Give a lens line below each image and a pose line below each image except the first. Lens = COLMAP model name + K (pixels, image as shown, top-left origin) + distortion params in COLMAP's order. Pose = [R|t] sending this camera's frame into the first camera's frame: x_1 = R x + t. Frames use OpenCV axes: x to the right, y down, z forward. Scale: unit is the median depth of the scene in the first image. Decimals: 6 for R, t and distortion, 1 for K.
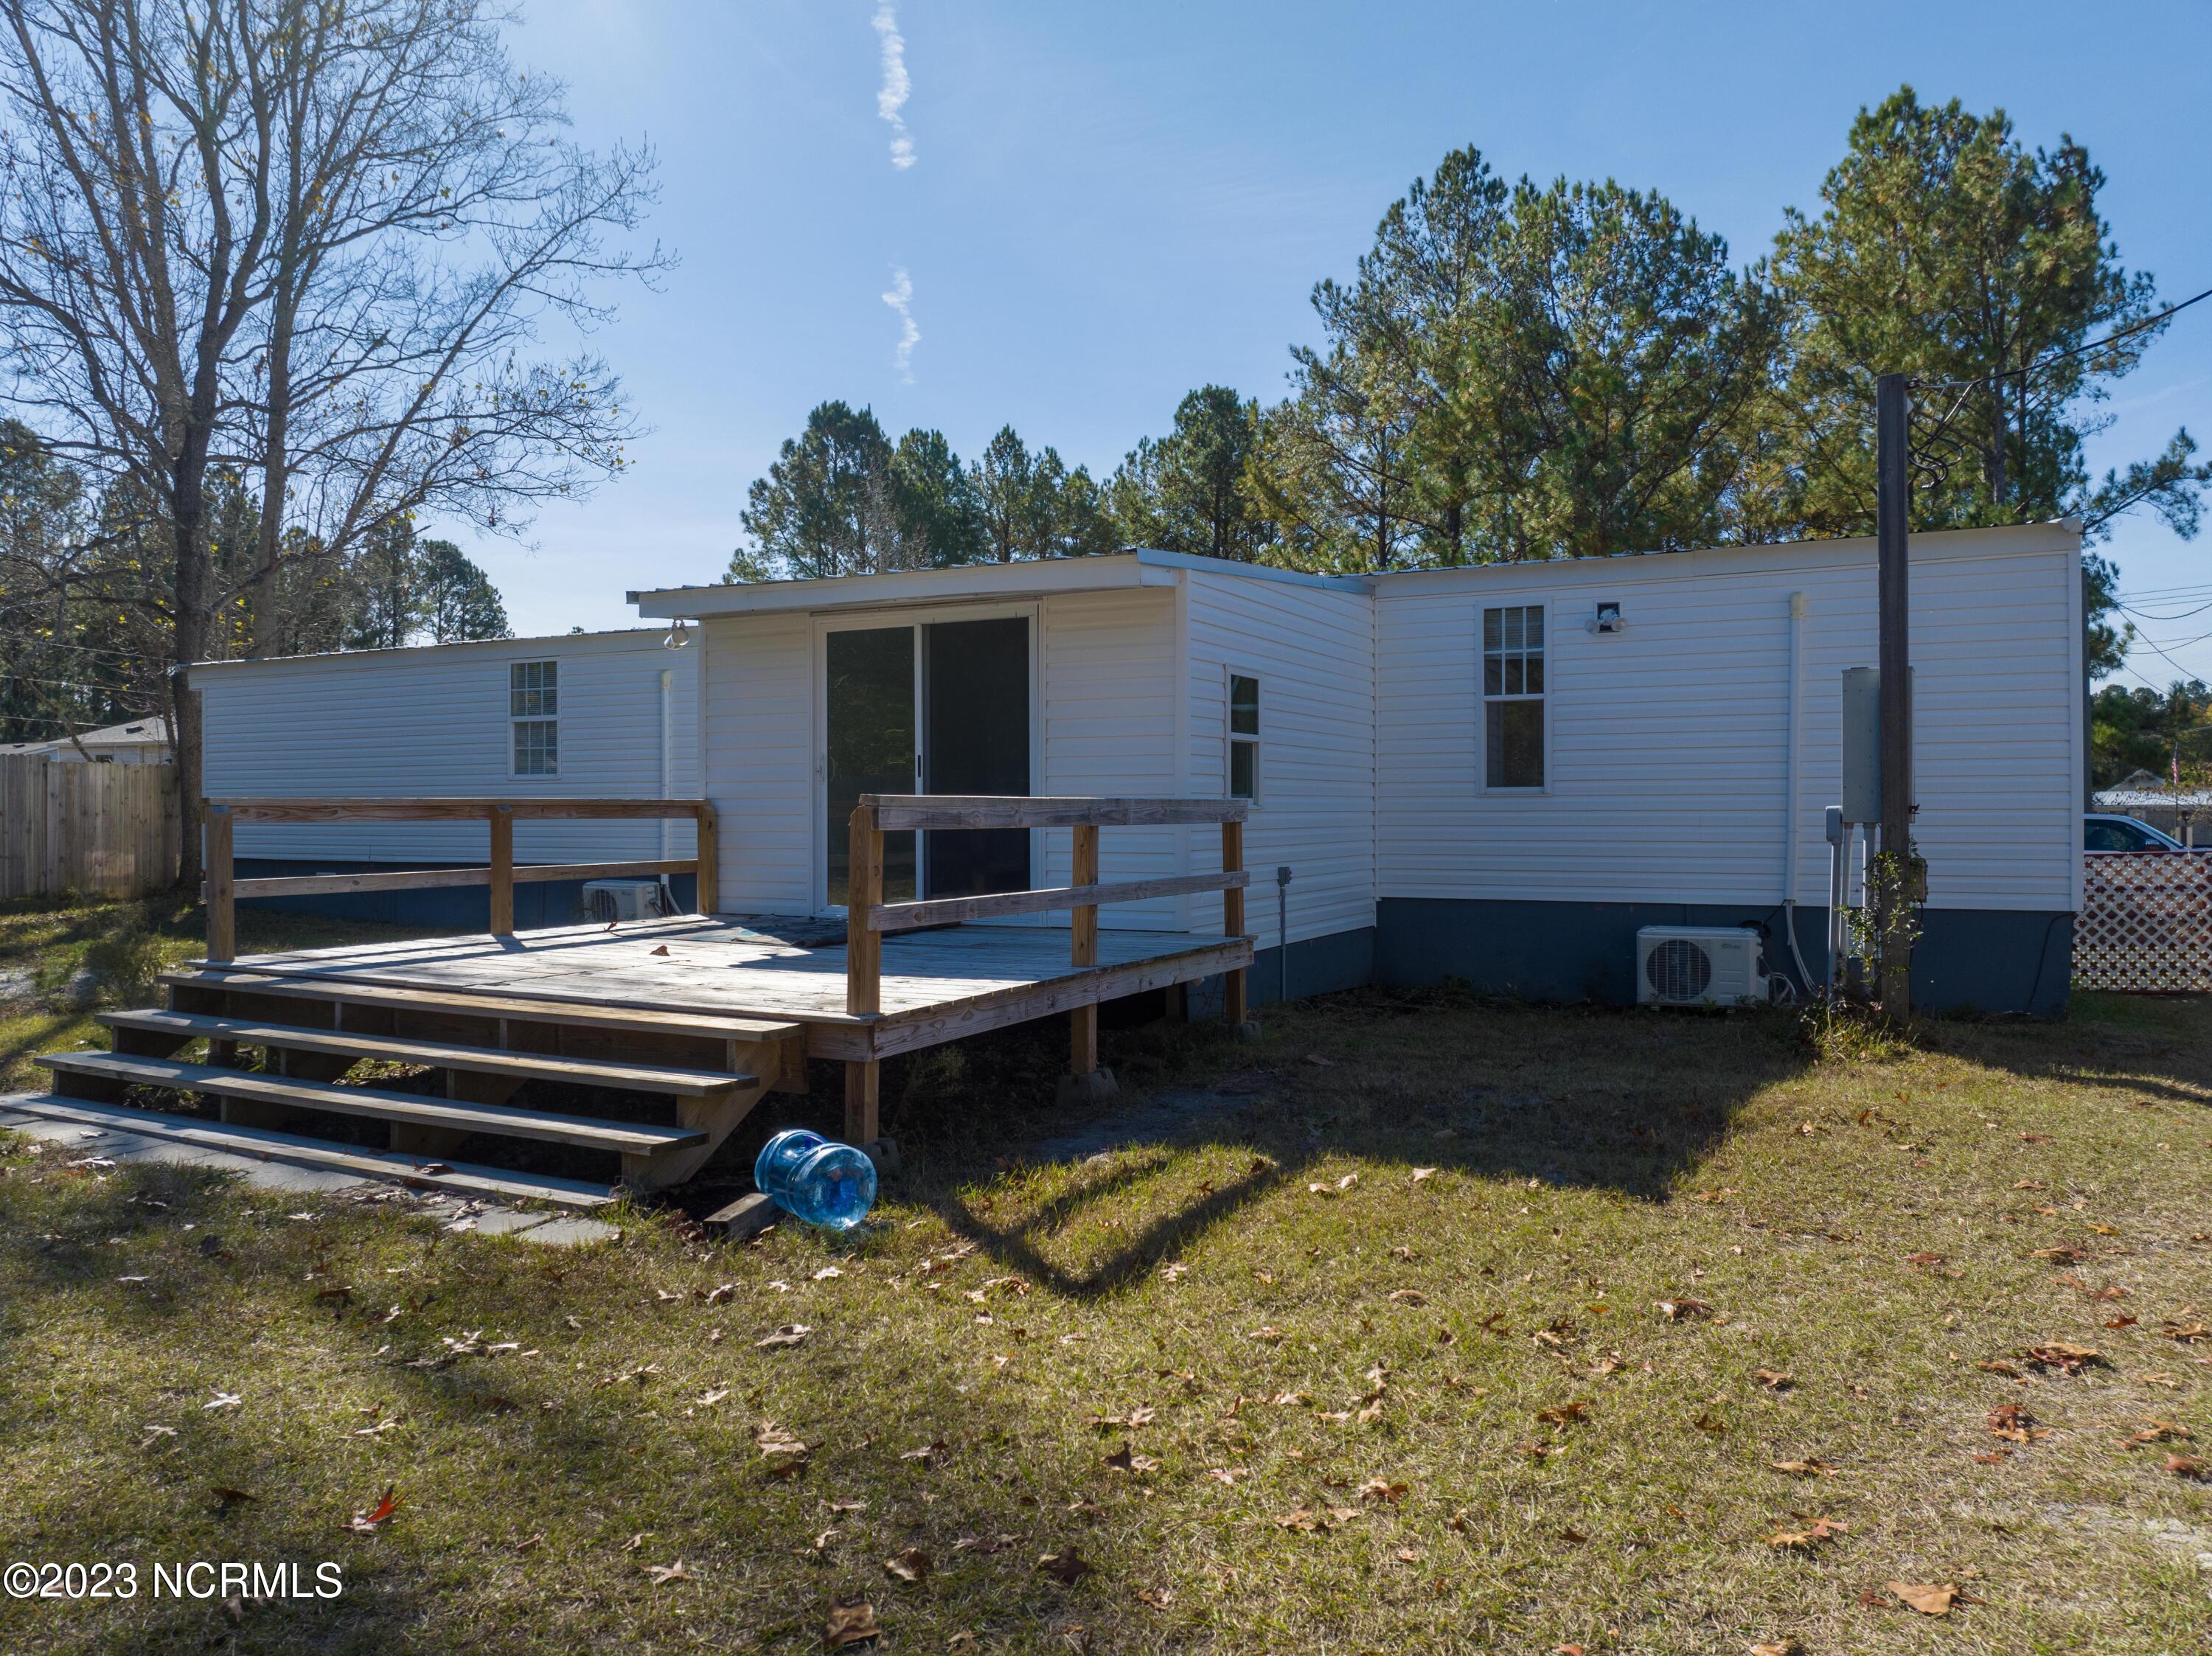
lens RADIAL K [[1556.5, 0, 1012.4], [0, 1556.5, 795.7], [0, 0, 1]] dist [-0.039093, 0.002045]
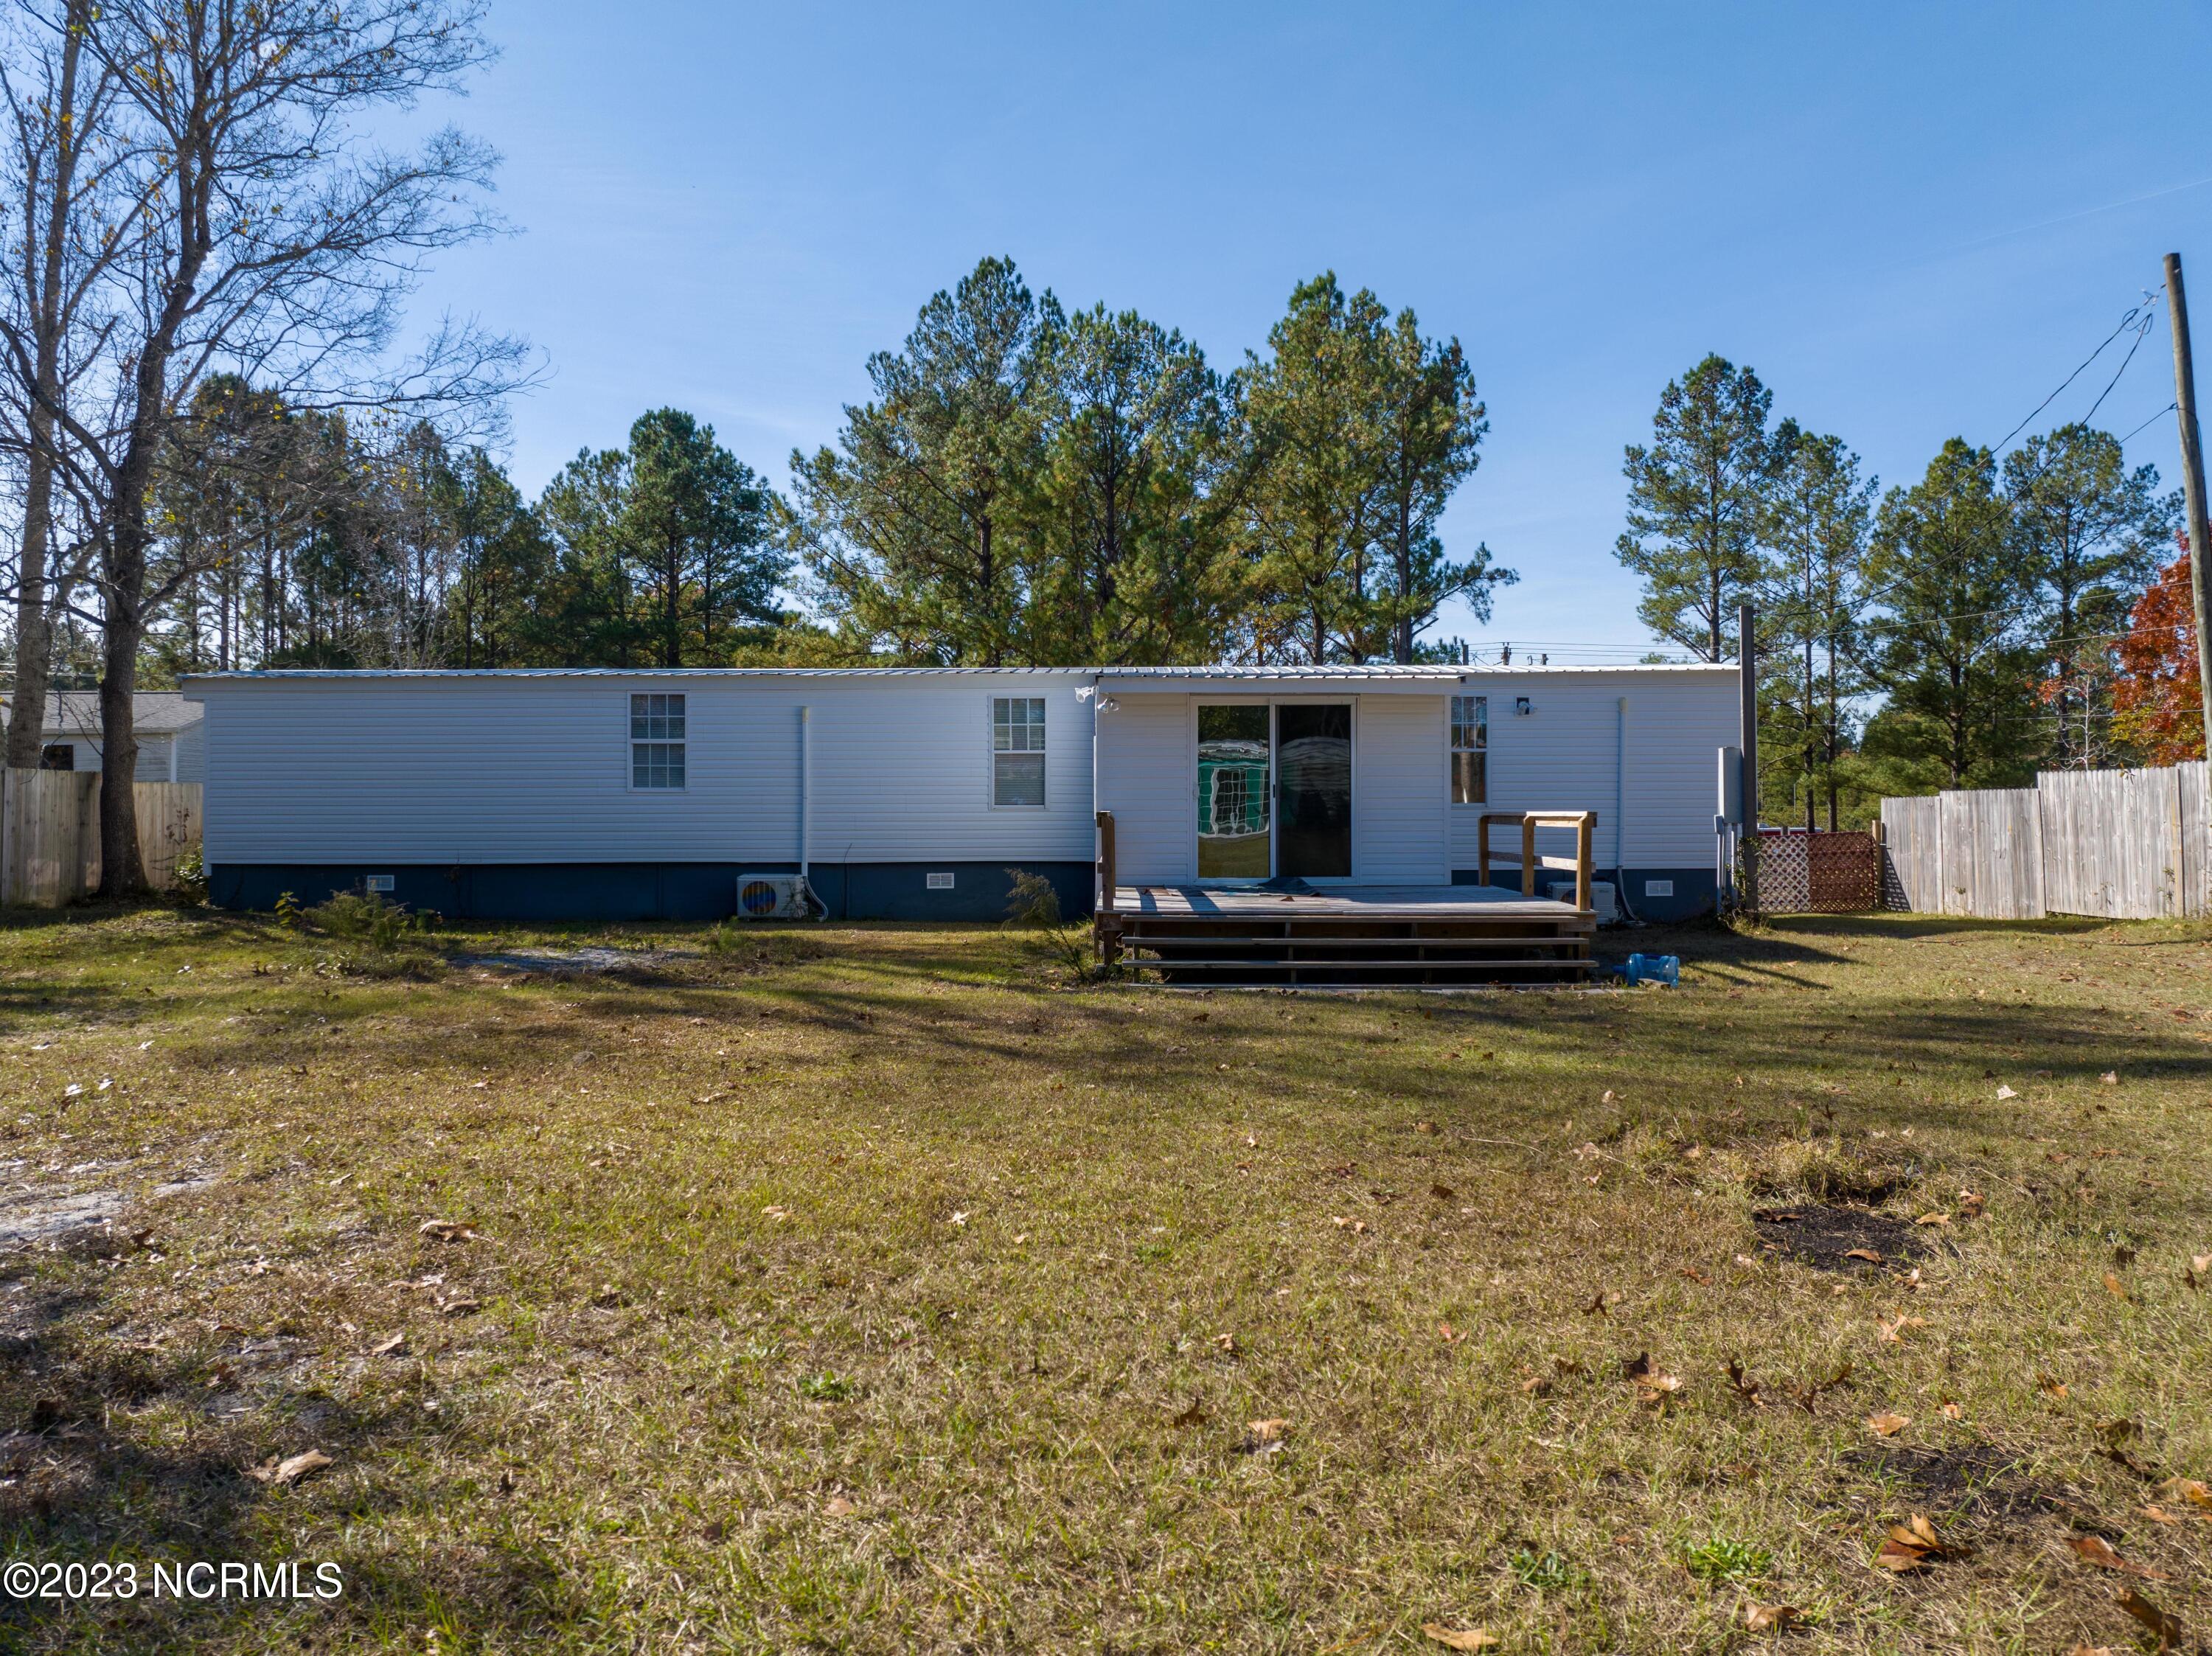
lens RADIAL K [[1487.0, 0, 1106.0], [0, 1487.0, 828.0], [0, 0, 1]] dist [-0.031601, -0.000493]
pose [[0.884089, -0.006634, 0.467271, -0.164890], [-0.002538, 0.999816, 0.018997, -0.001521], [-0.467312, -0.017980, 0.883910, -0.053706]]
